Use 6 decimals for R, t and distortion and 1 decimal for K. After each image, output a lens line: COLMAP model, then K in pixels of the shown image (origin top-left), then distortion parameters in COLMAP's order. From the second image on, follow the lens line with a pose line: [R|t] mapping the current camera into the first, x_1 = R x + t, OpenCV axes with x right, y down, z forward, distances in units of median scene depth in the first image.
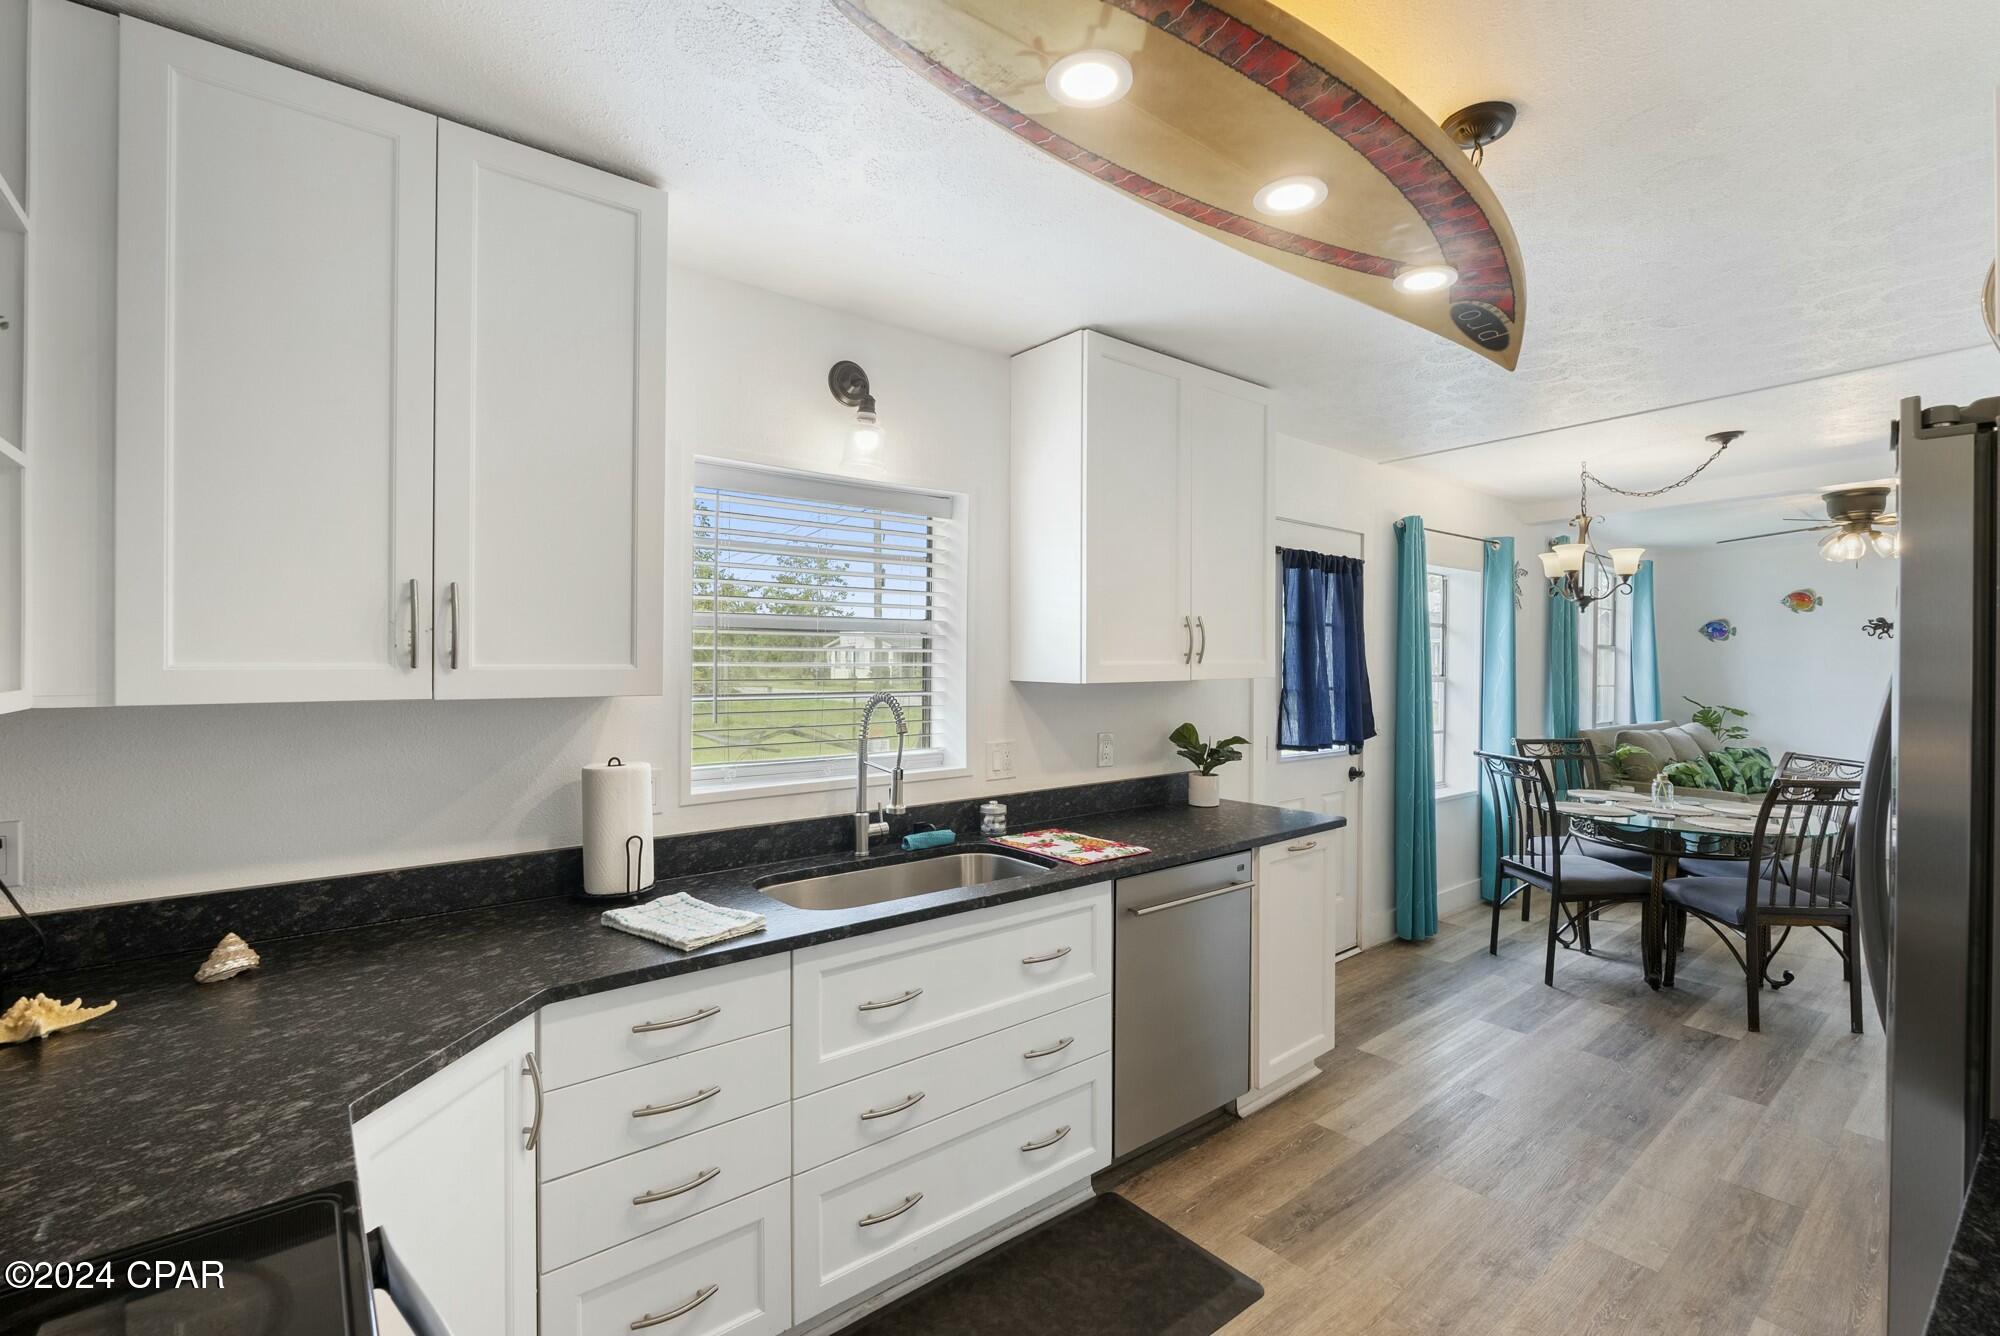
lens RADIAL K [[893.0, 0, 1002.2], [0, 893.0, 666.1], [0, 0, 1]] dist [-0.001964, -0.000287]
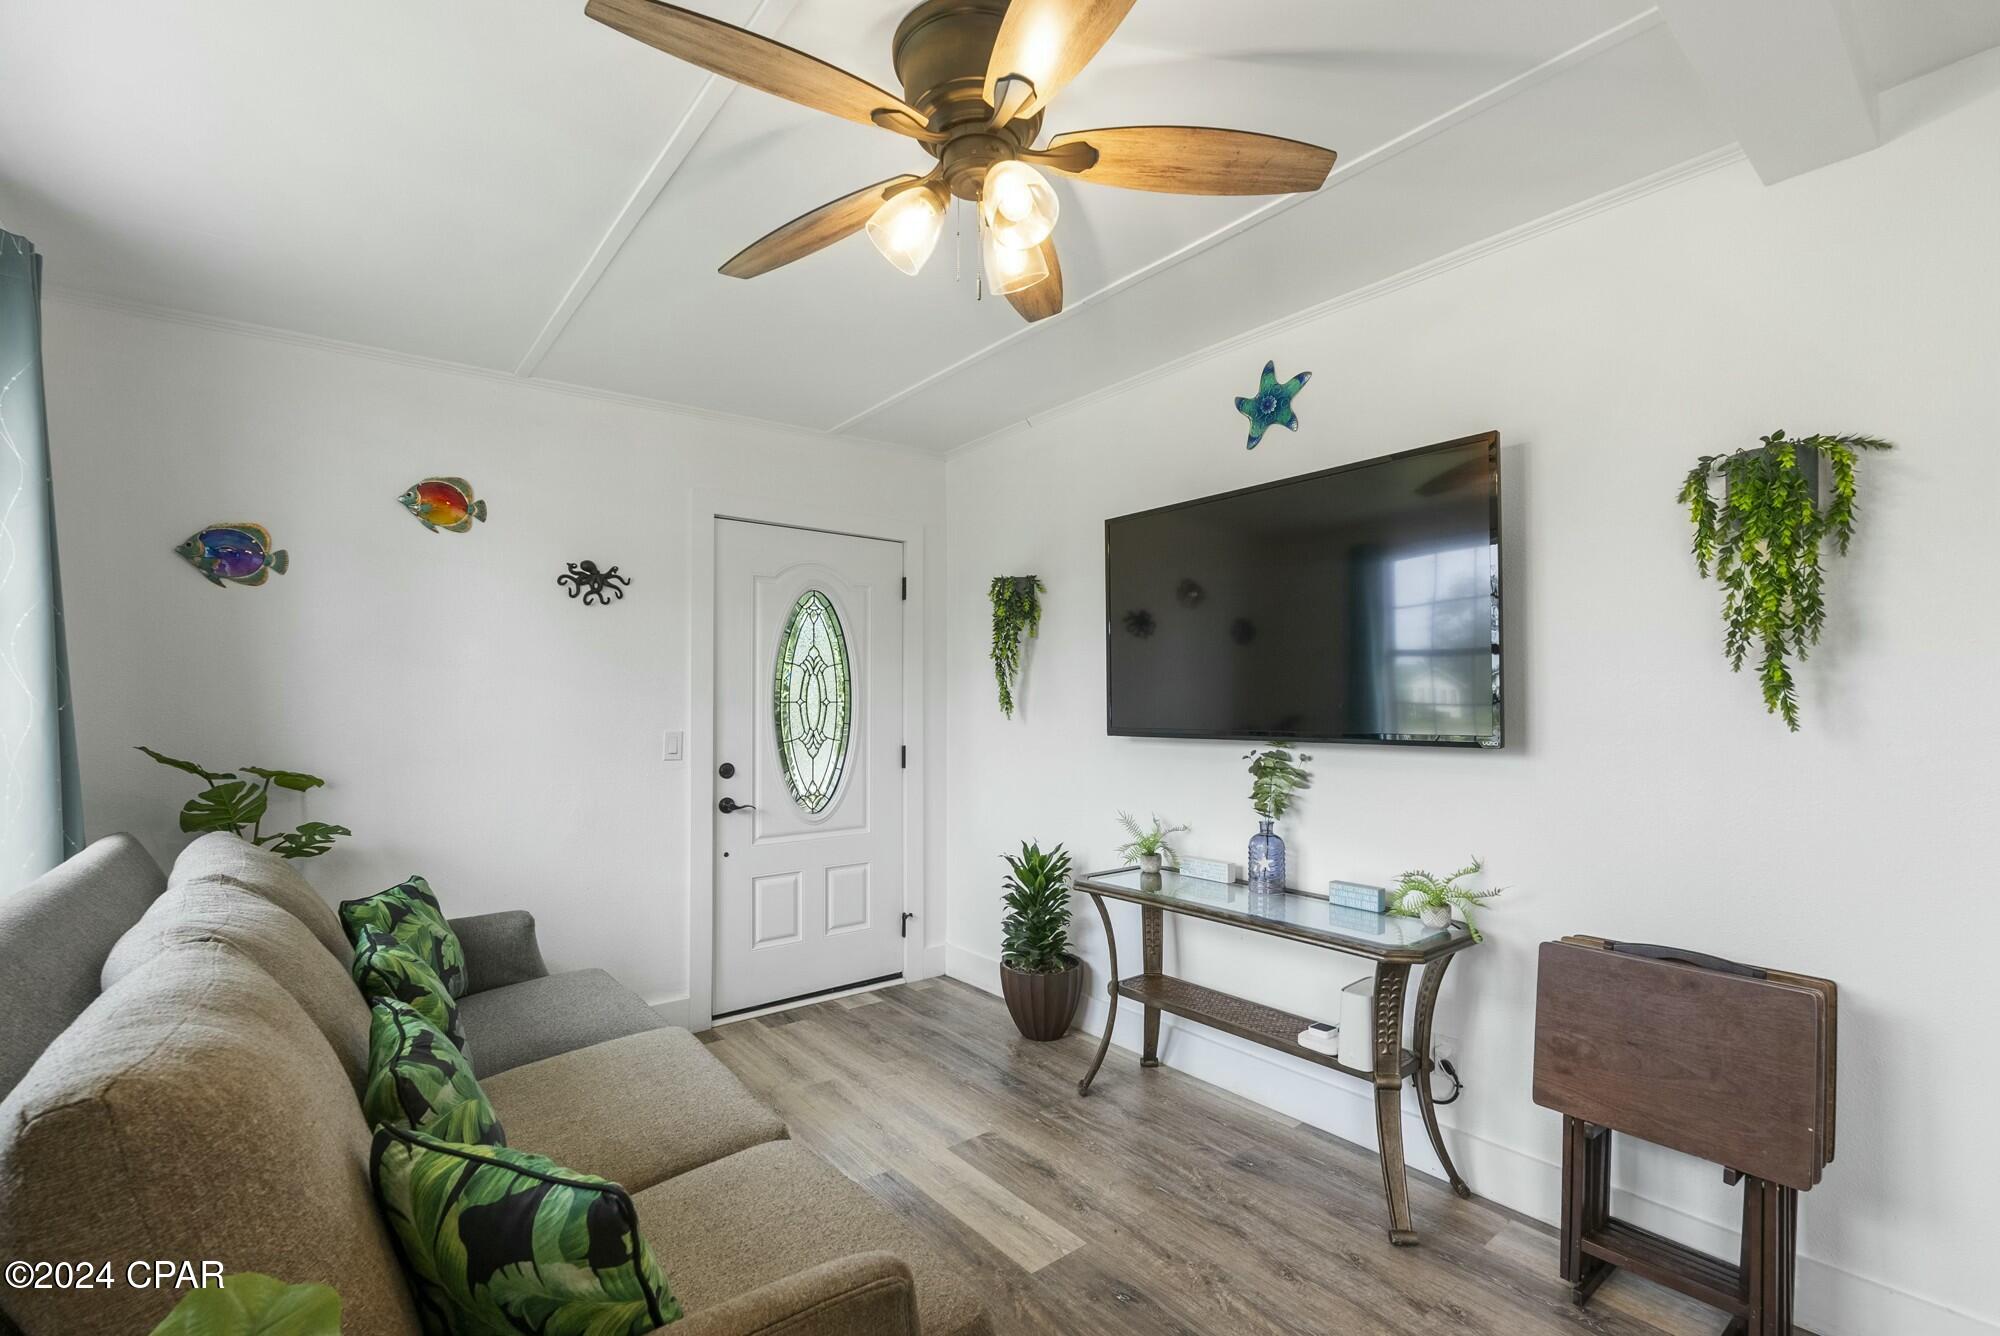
lens RADIAL K [[893.0, 0, 1001.5], [0, 893.0, 685.4], [0, 0, 1]] dist [-0.001964, -0.000287]
pose [[0.011765, 0.000100, 0.999931, 0.474457], [-0.000172, 1.000000, -0.000098, 0.013079], [-0.999931, -0.000171, 0.011765, 0.728956]]
